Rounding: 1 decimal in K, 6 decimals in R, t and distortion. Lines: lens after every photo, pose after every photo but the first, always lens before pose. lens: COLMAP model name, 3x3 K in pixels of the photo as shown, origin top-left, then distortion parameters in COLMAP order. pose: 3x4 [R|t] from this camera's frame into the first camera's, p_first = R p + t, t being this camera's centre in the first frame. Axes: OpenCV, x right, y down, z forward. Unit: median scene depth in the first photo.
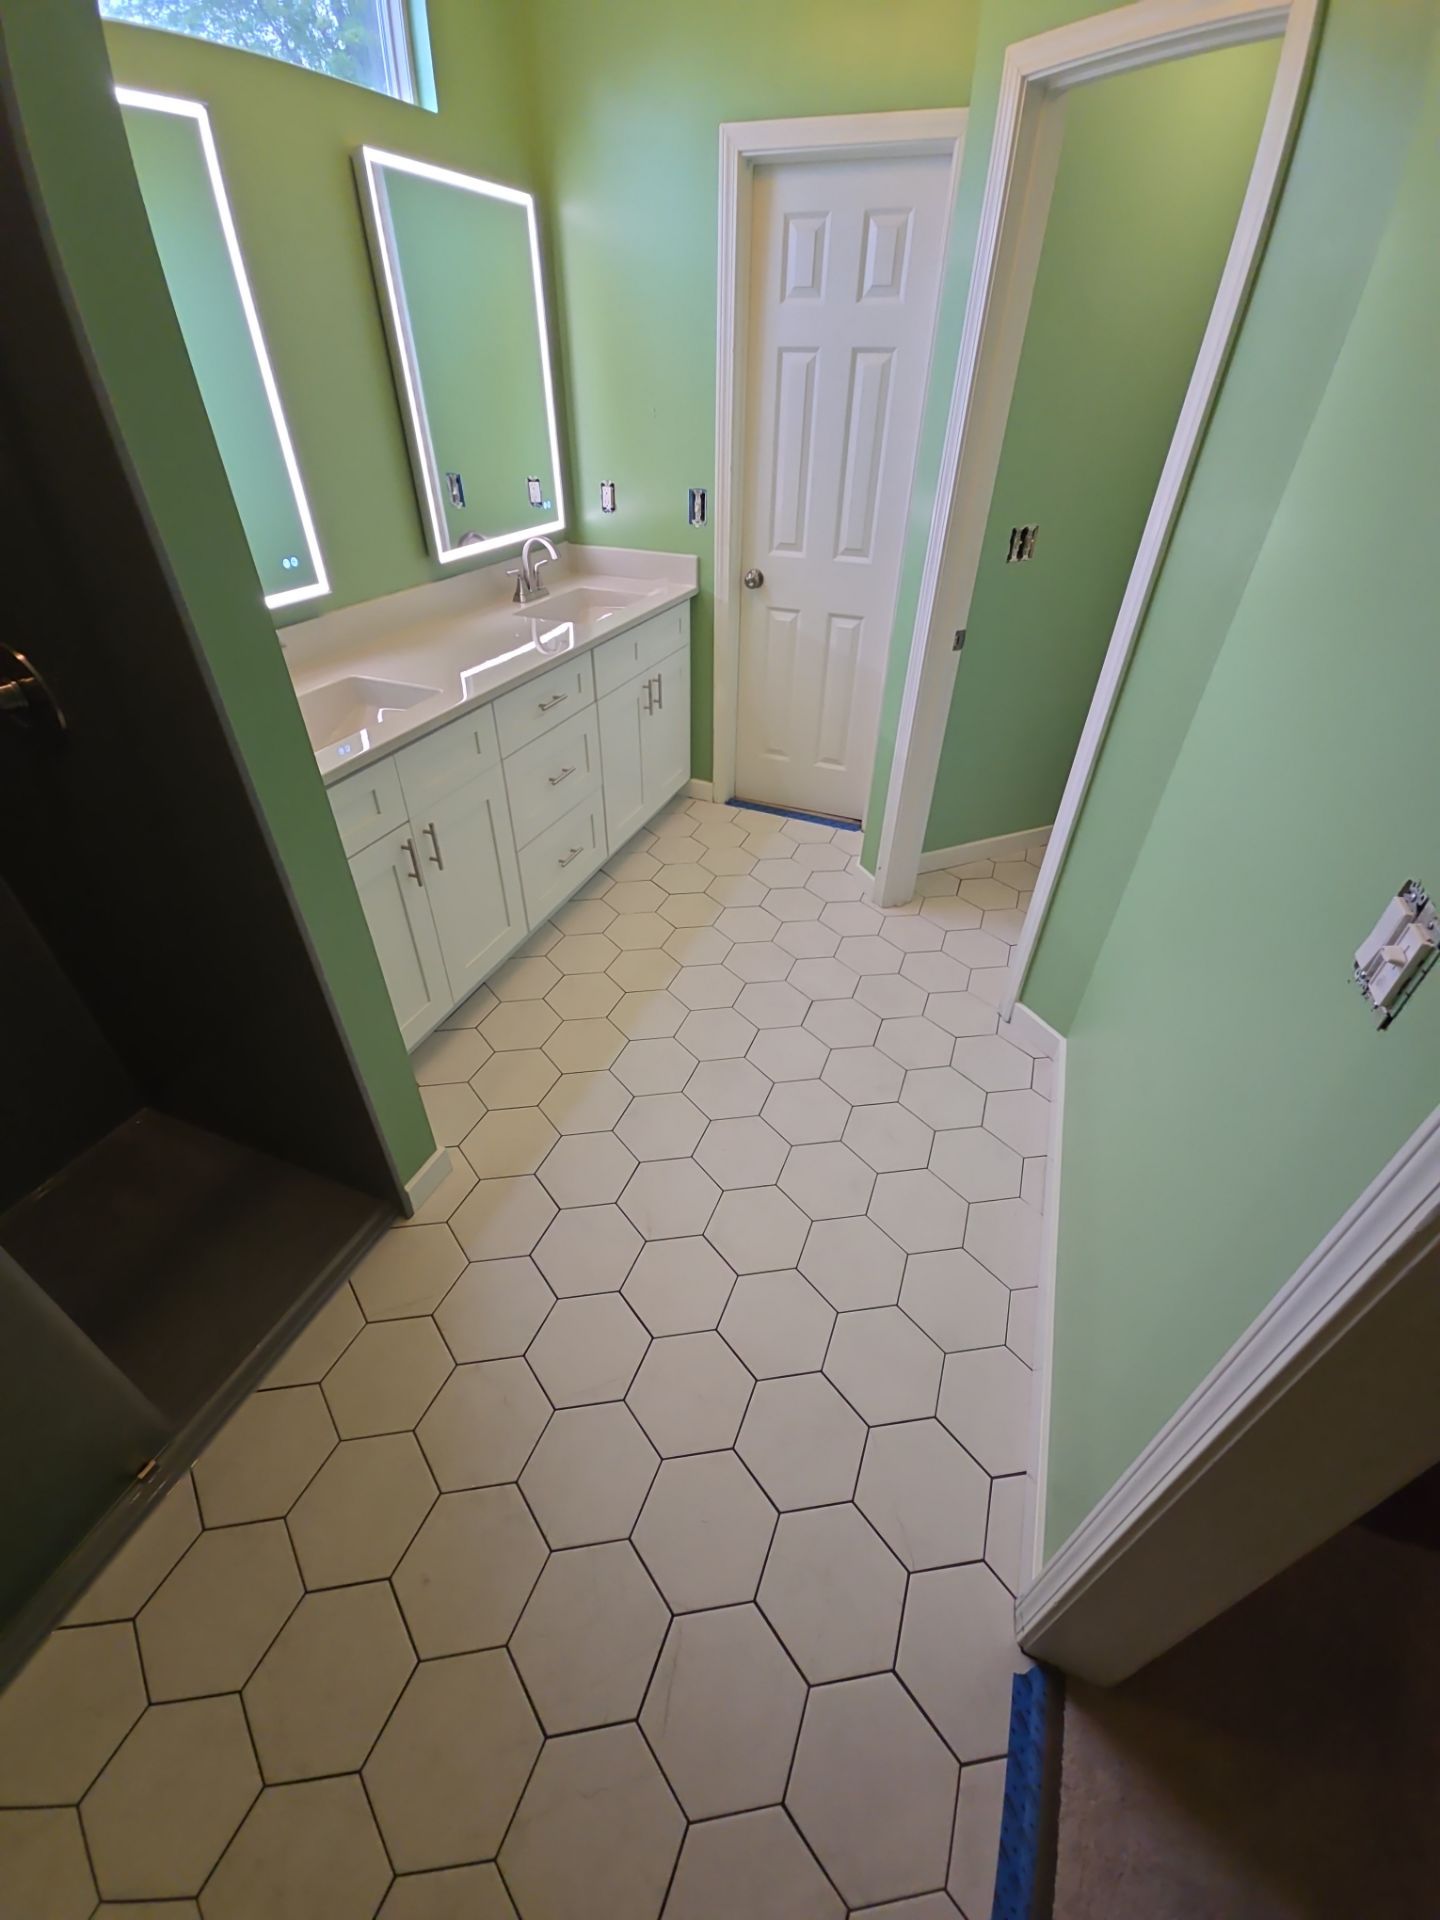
lens RADIAL K [[784.7, 0, 720.0], [0, 784.7, 961.3], [0, 0, 1]] dist [0.006433, -0.002346]
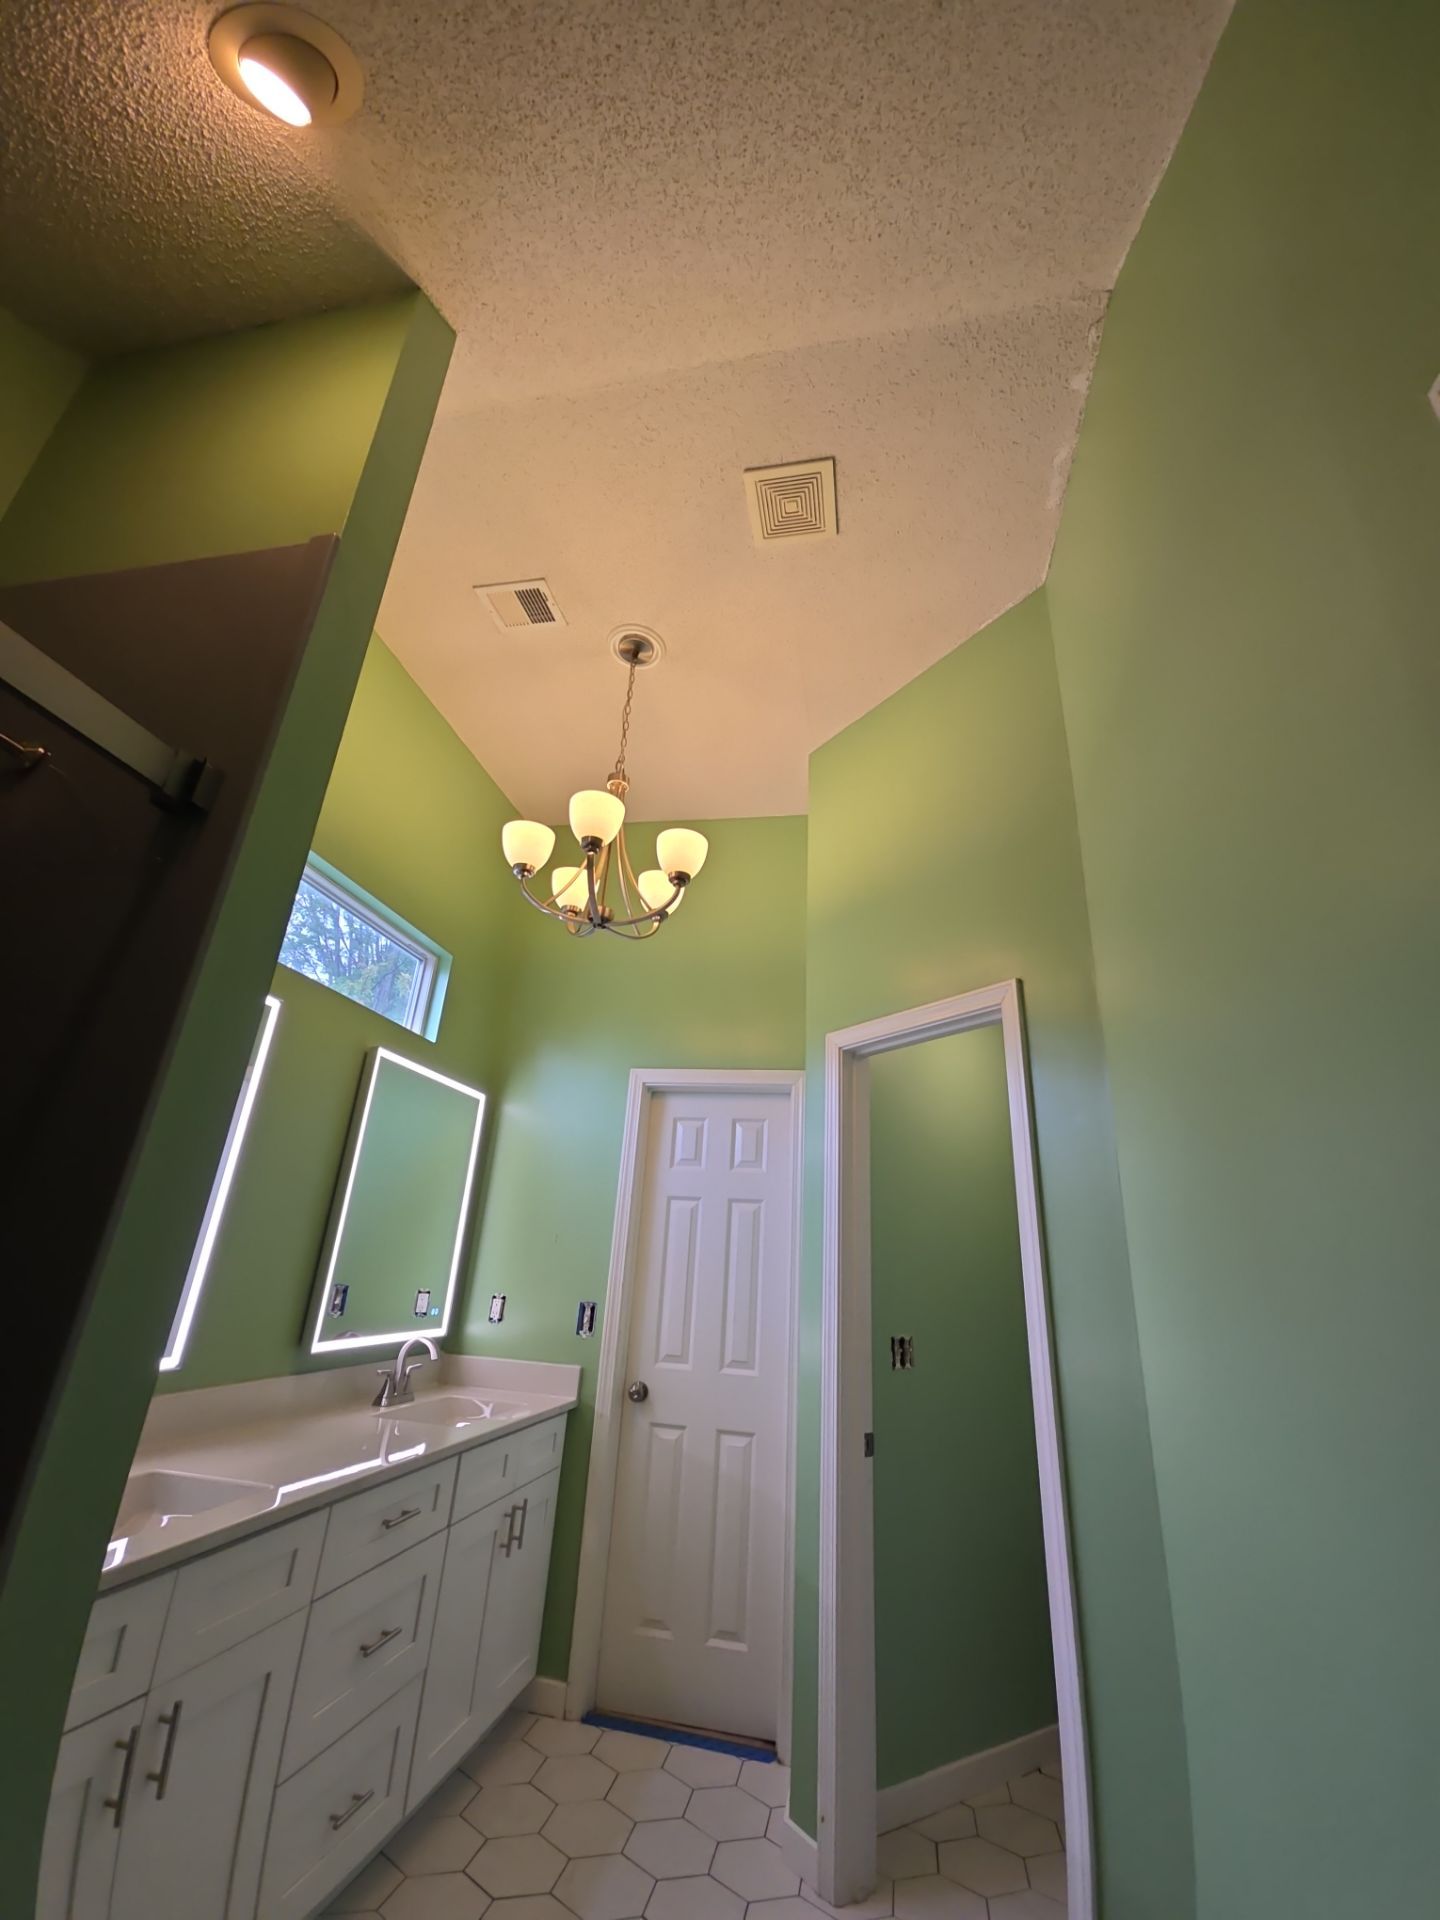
lens RADIAL K [[784.7, 0, 710.5], [0, 784.7, 966.6], [0, 0, 1]] dist [0.006433, -0.002346]
pose [[0.982562, 0.108853, 0.150739, -0.083789], [0.072585, 0.521829, -0.849957, 0.077468], [-0.171180, 0.846077, 0.504828, 0.069245]]
